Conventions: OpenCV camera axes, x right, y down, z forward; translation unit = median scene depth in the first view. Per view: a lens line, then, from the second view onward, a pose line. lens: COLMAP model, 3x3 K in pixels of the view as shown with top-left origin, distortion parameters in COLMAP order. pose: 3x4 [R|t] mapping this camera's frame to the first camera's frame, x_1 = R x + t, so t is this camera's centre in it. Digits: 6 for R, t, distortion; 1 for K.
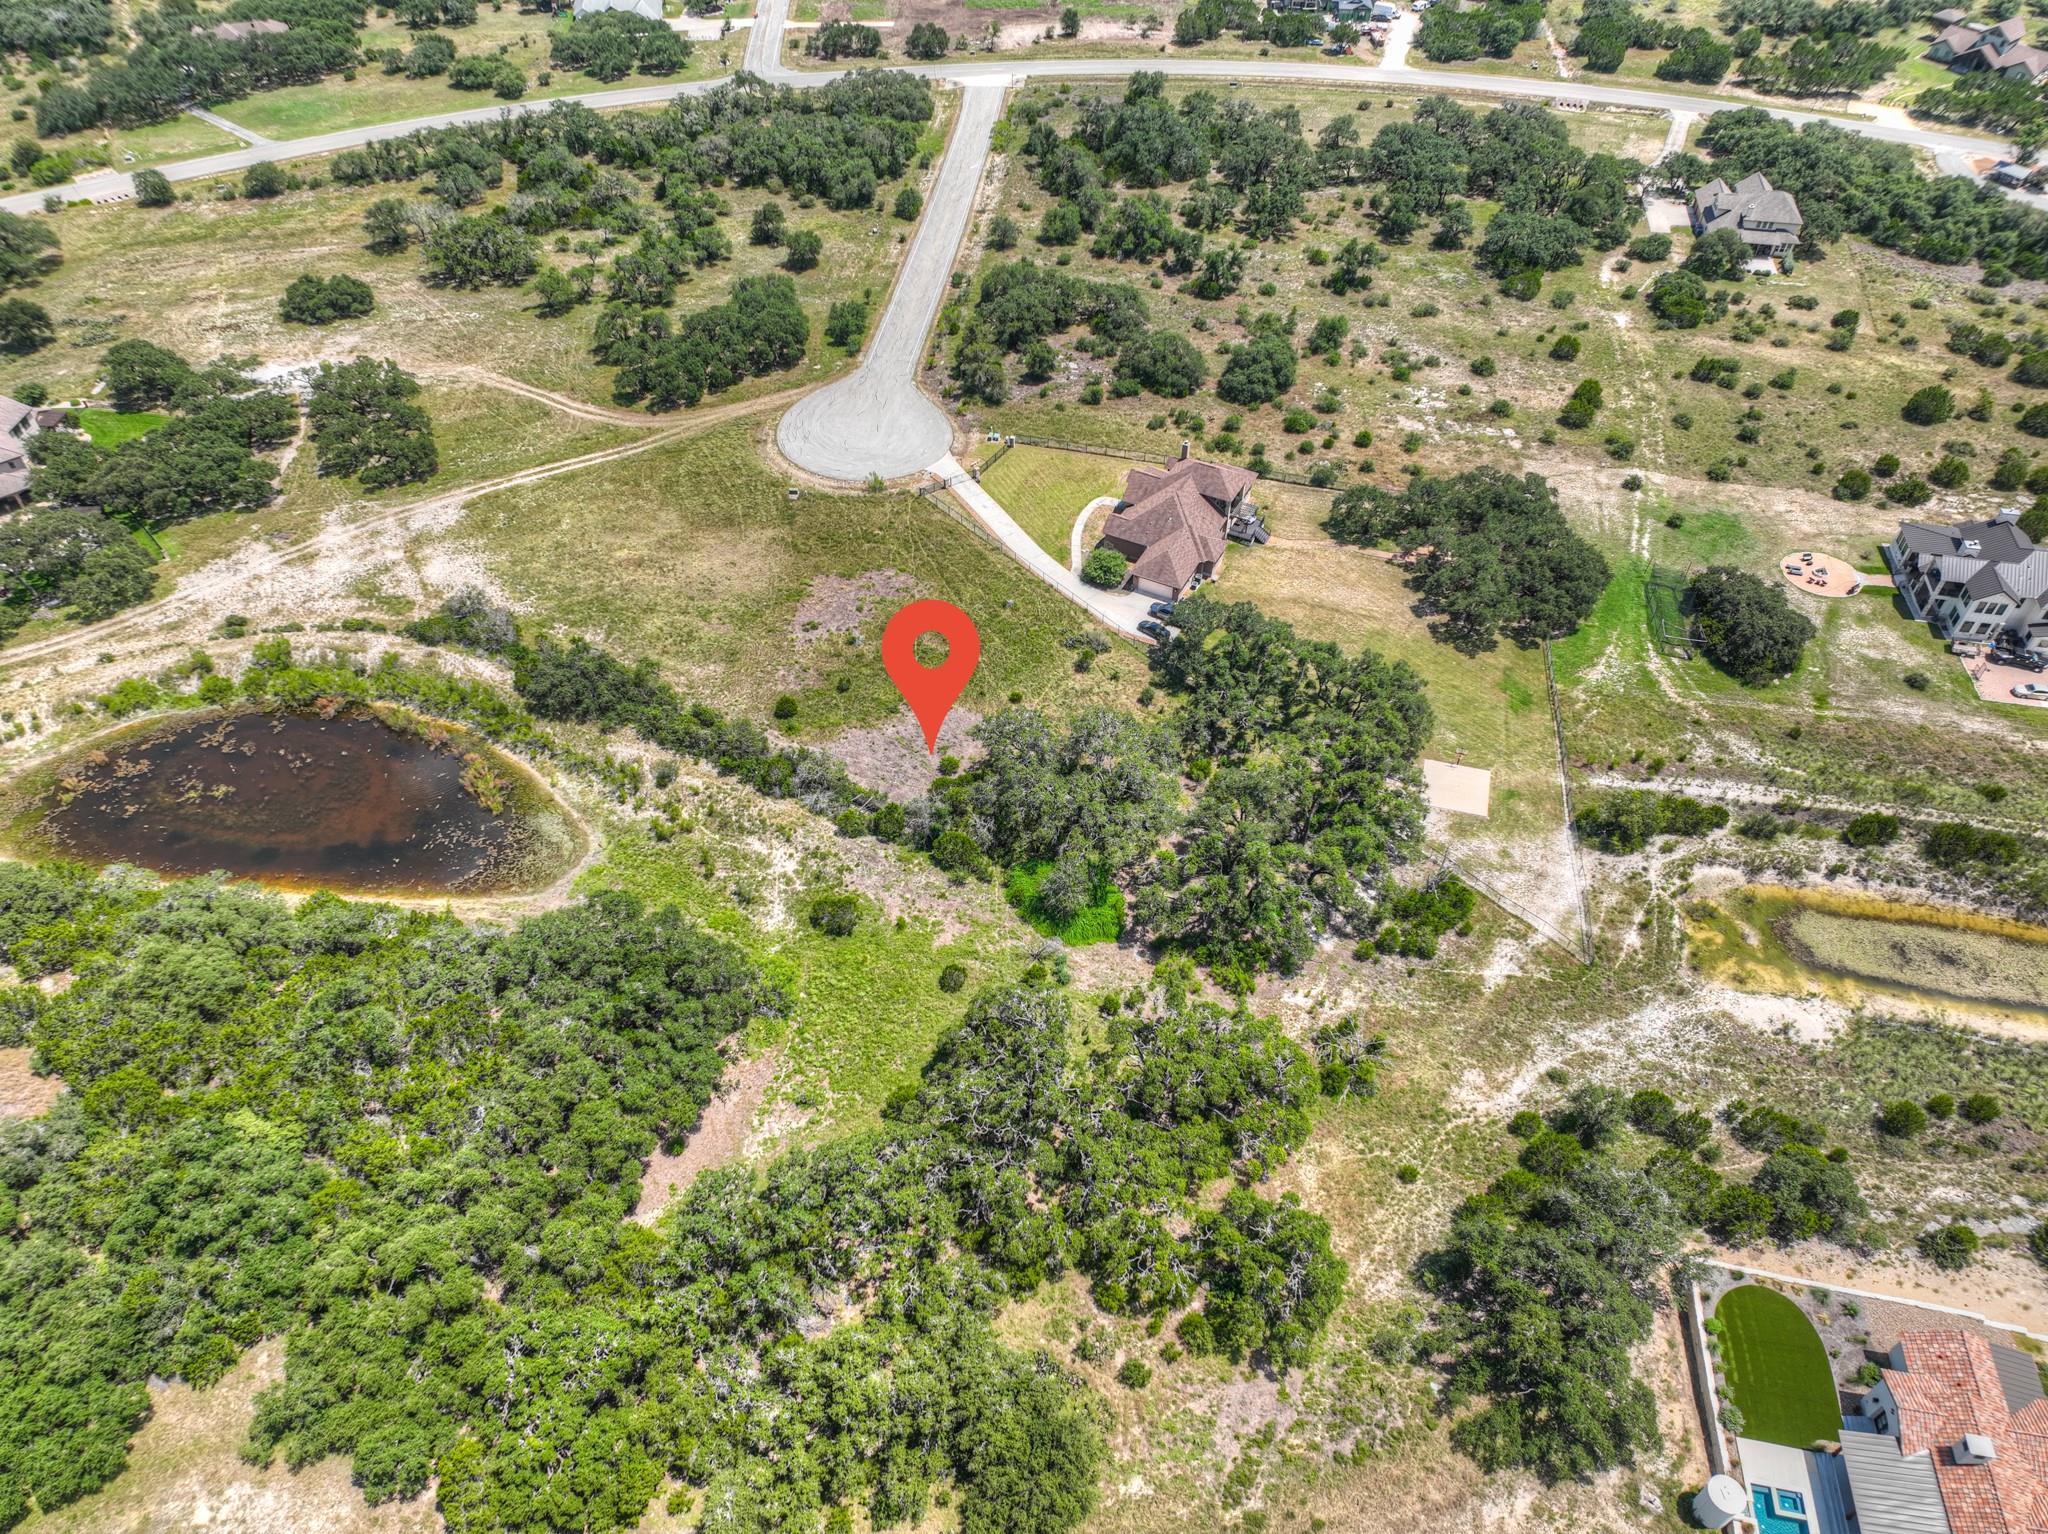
lens RADIAL K [[1436.9, 0, 1026.4], [0, 1436.9, 764.0], [0, 0, 1]] dist [-0.004872, 0.024371]
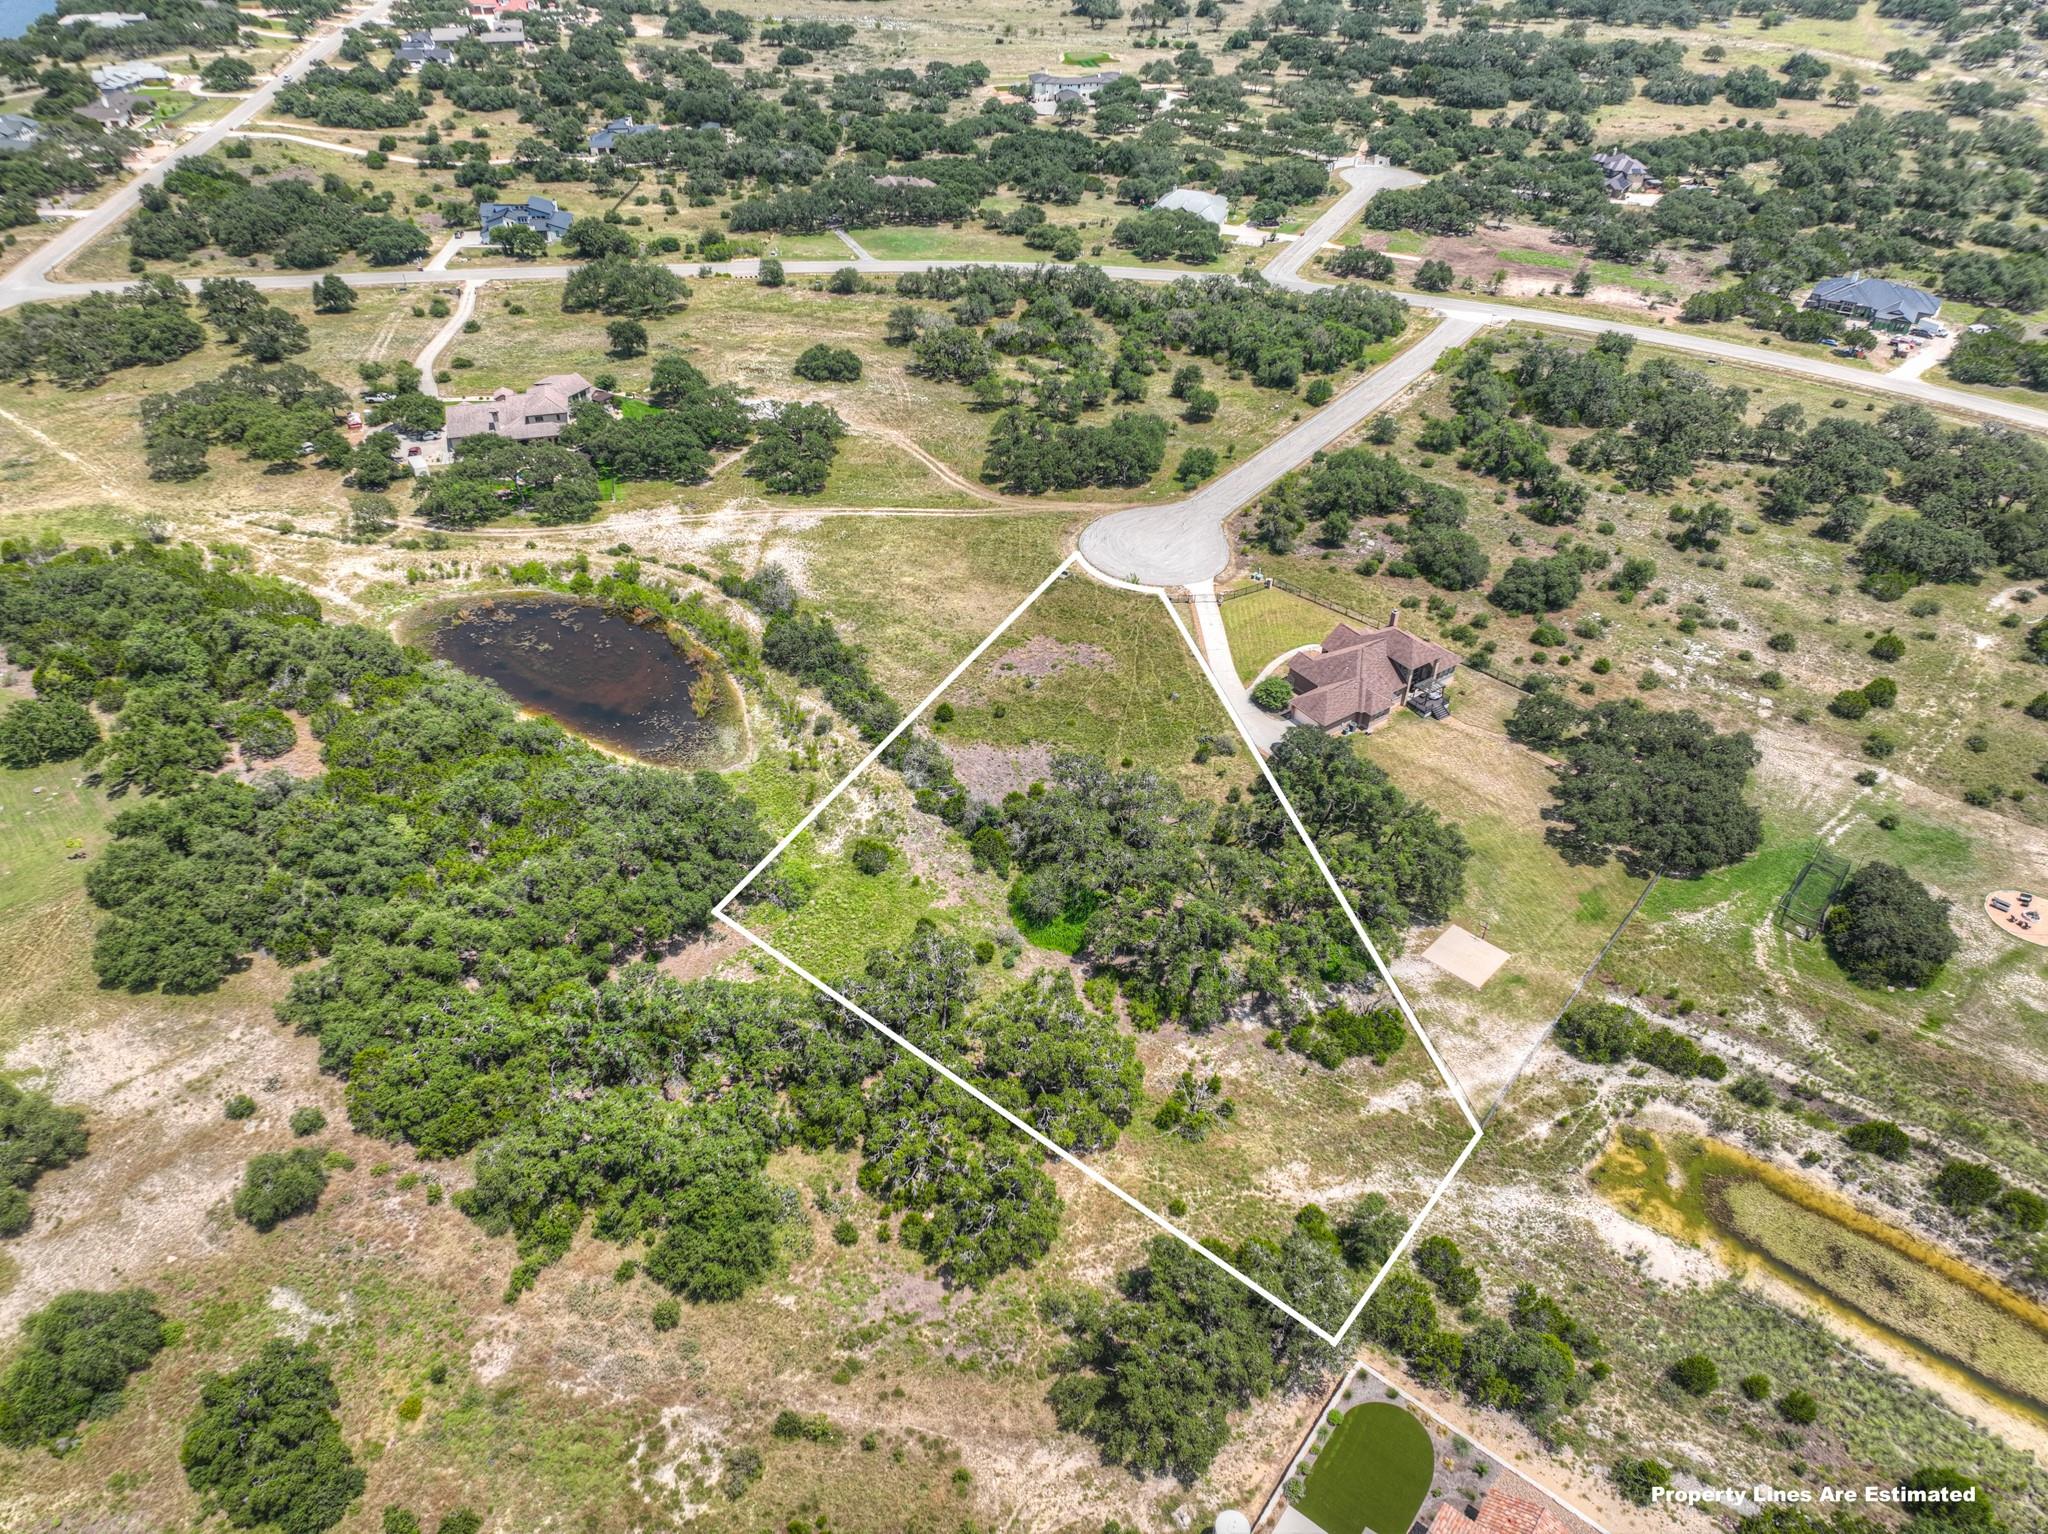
lens RADIAL K [[1436.9, 0, 1026.4], [0, 1436.9, 764.0], [0, 0, 1]] dist [-0.004872, 0.024371]
pose [[0.884251, 0.287454, -0.368064, 0.300571], [-0.338408, 0.937523, -0.080808, 0.064301], [0.321840, 0.196010, 0.926283, -0.061125]]
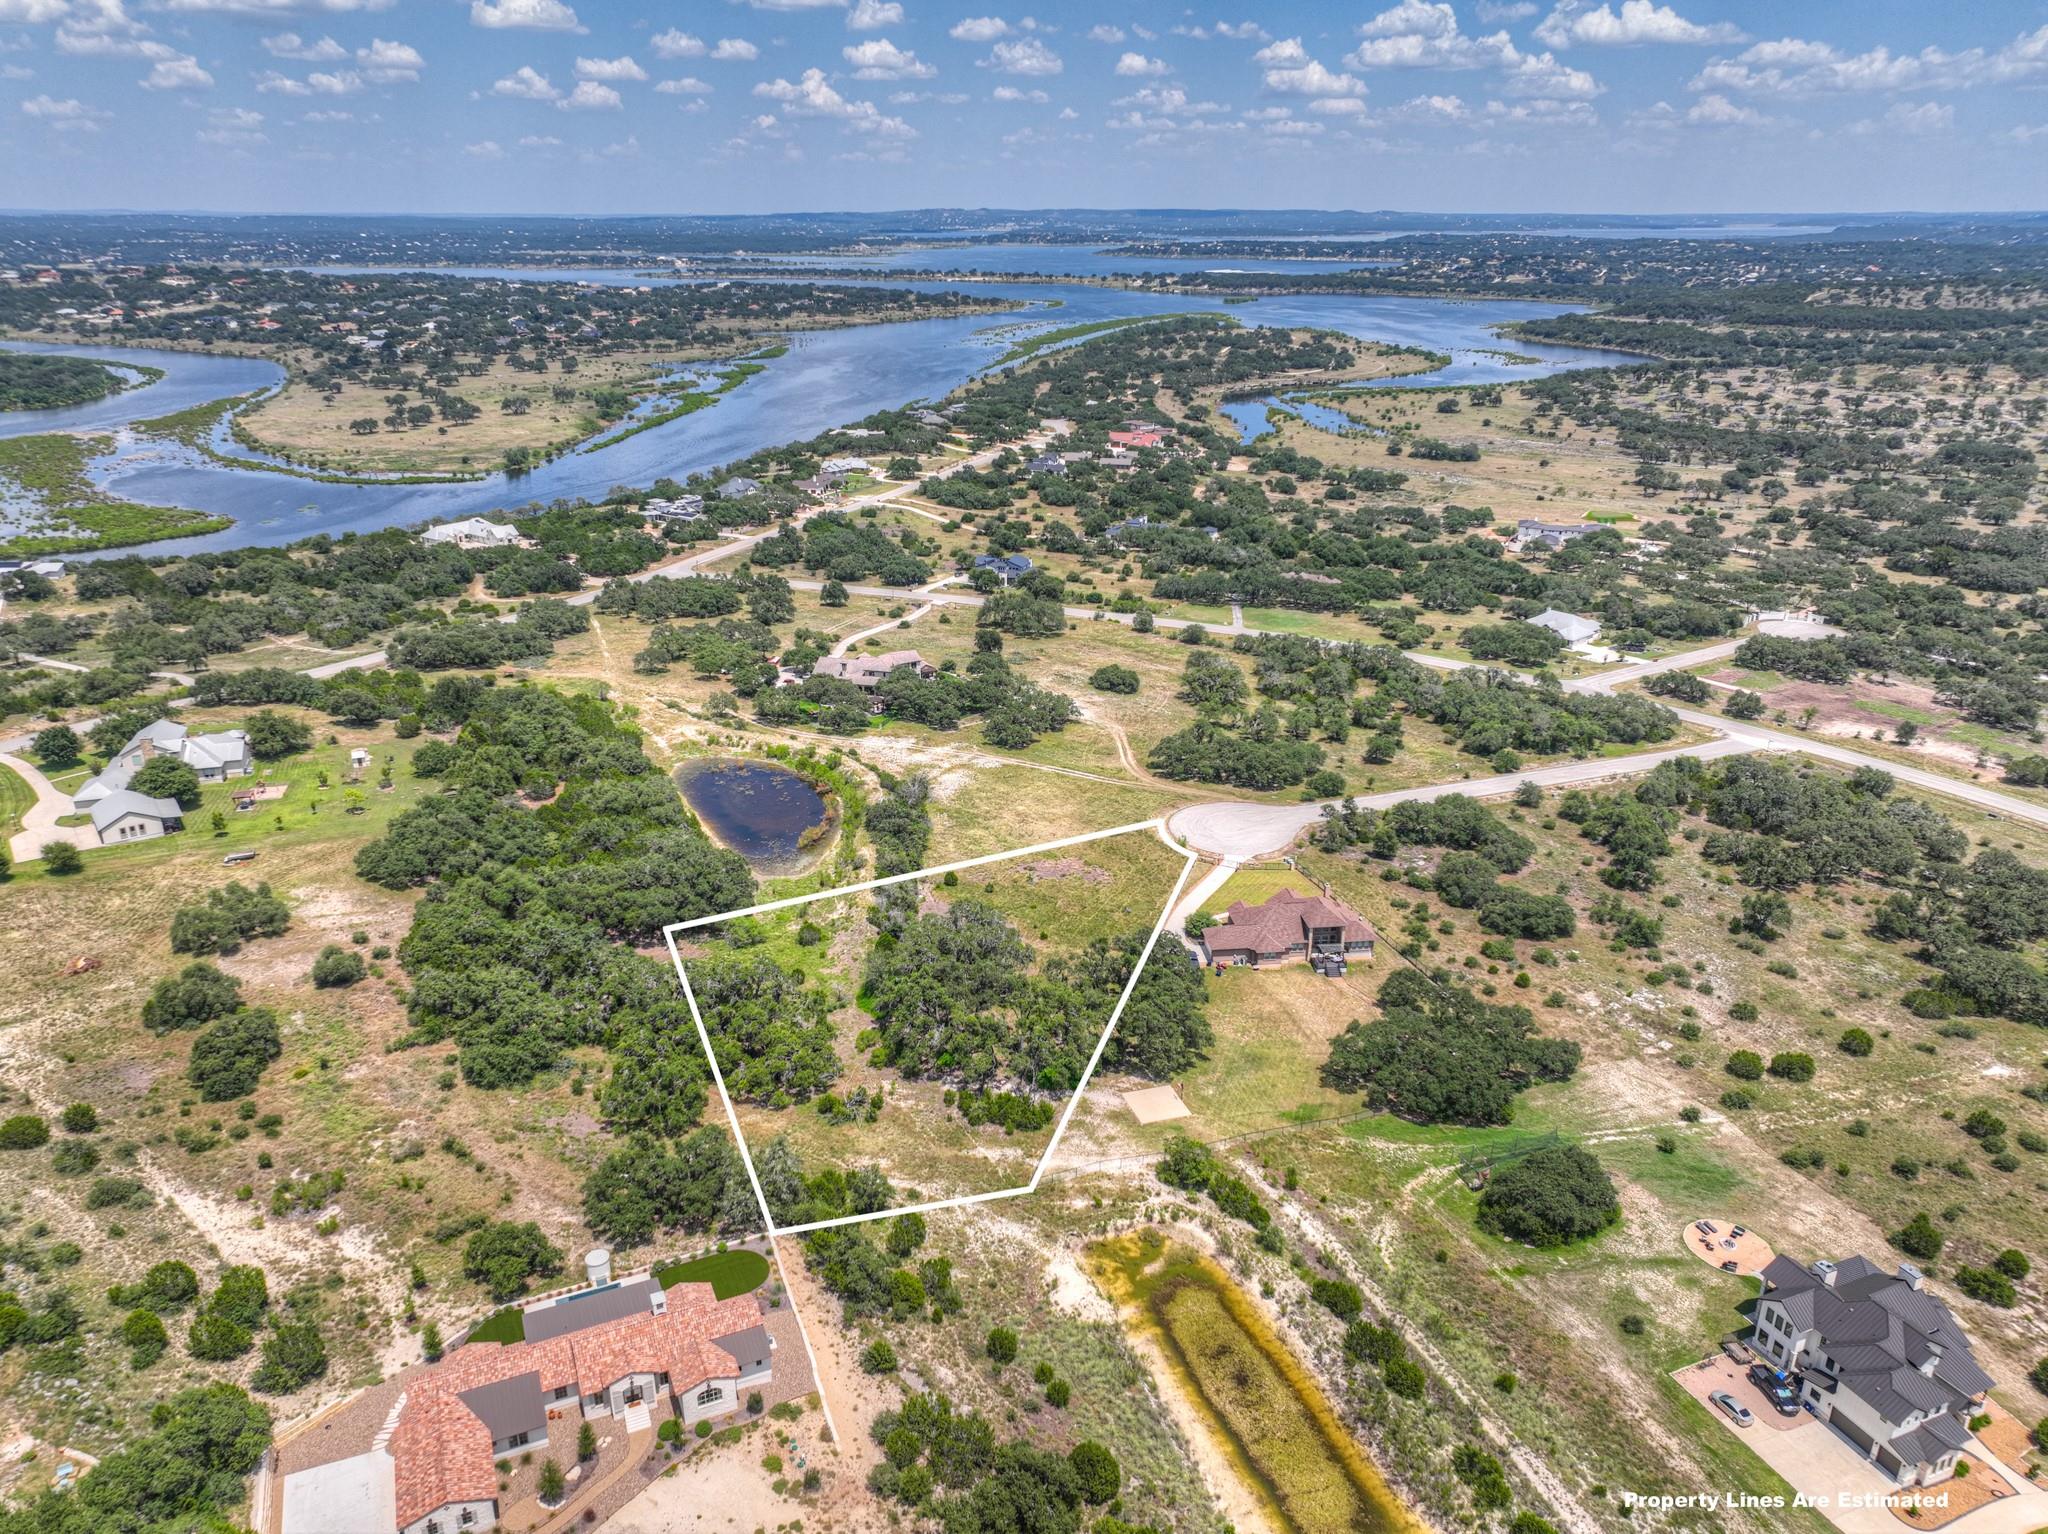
lens RADIAL K [[1436.9, 0, 1026.4], [0, 1436.9, 764.0], [0, 0, 1]] dist [-0.004872, 0.024371]
pose [[0.551403, 0.295779, -0.780044, 0.928713], [-0.595174, 0.794678, -0.119393, -0.001778], [0.584570, 0.530095, 0.614228, 0.022130]]
